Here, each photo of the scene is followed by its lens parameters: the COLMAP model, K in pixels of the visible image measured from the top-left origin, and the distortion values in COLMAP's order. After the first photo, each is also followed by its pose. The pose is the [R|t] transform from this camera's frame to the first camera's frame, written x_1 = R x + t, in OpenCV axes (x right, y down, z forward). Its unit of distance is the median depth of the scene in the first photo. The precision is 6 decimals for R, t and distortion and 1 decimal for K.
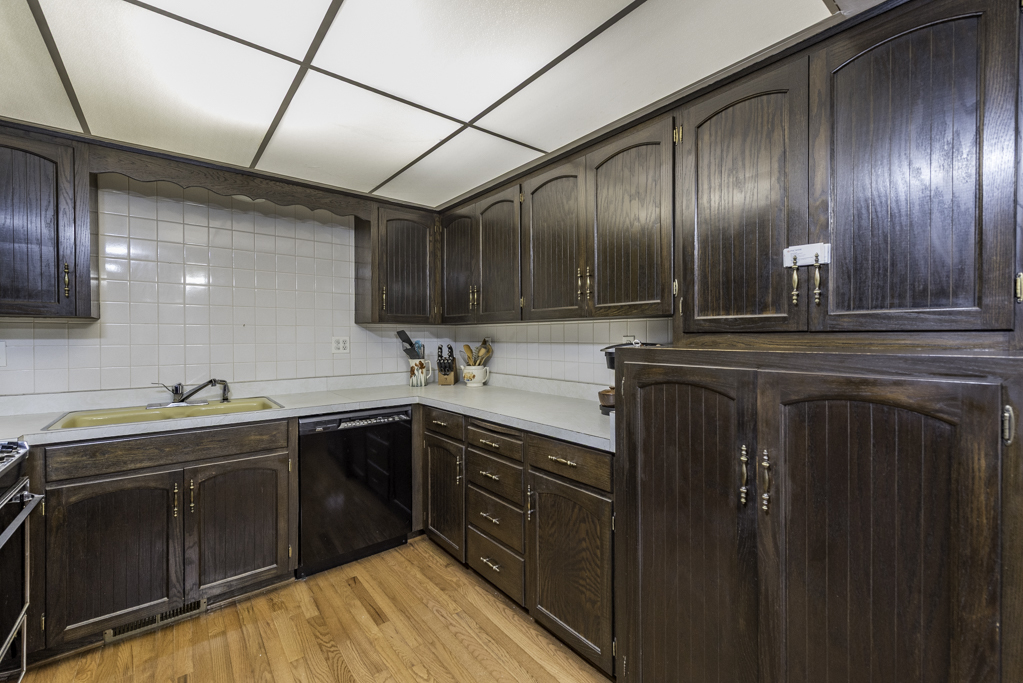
lens RADIAL K [[427.0, 0, 511.5], [0, 427.0, 341.5], [0, 0, 1]] dist [0.000720, -0.000156]
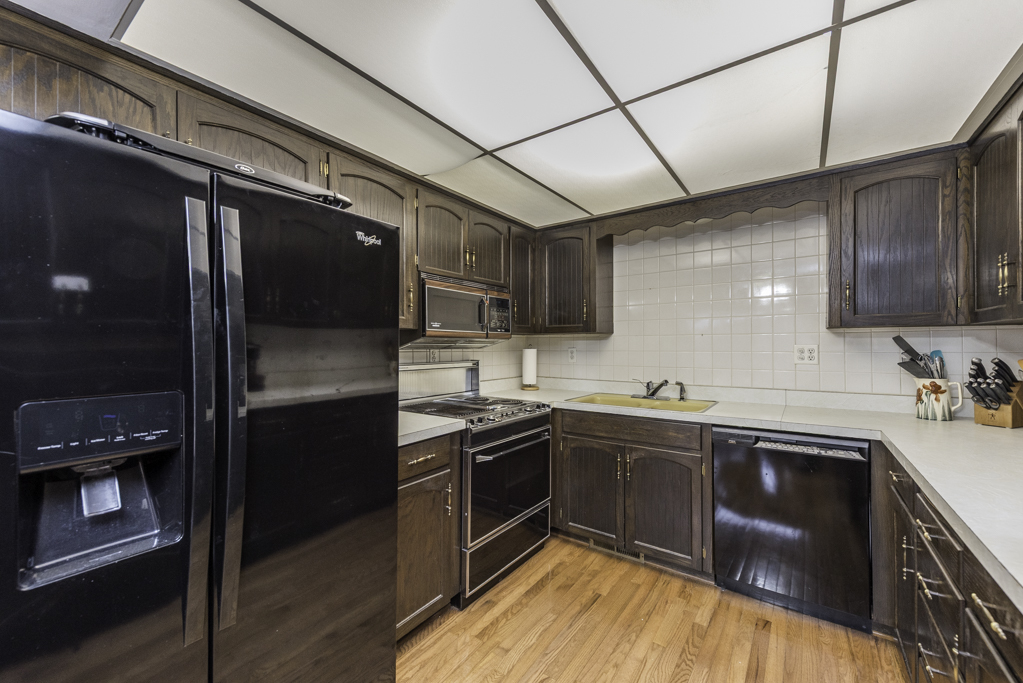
lens RADIAL K [[399.9, 0, 509.5], [0, 399.9, 344.5], [0, 0, 1]] dist [0.001646, 0.000011]
pose [[0.266964, -0.000575, -0.963706, 0.284802], [-0.008023, 0.999964, -0.002819, -0.006788], [0.963673, 0.008485, 0.266949, 0.274350]]
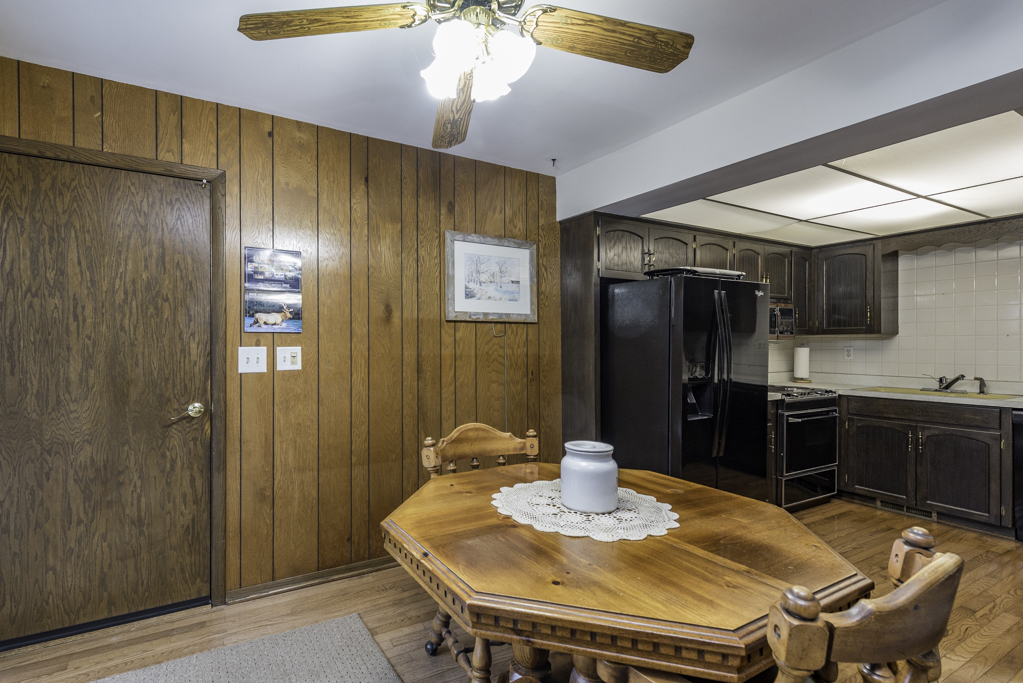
lens RADIAL K [[471.9, 0, 450.0], [0, 471.9, 344.6], [0, 0, 1]] dist [0.005651, -0.001218]
pose [[-0.184885, 0.005857, -0.982743, 1.181059], [-0.007401, 0.999946, 0.007352, -0.011802], [0.982732, 0.008633, -0.184831, -0.382713]]
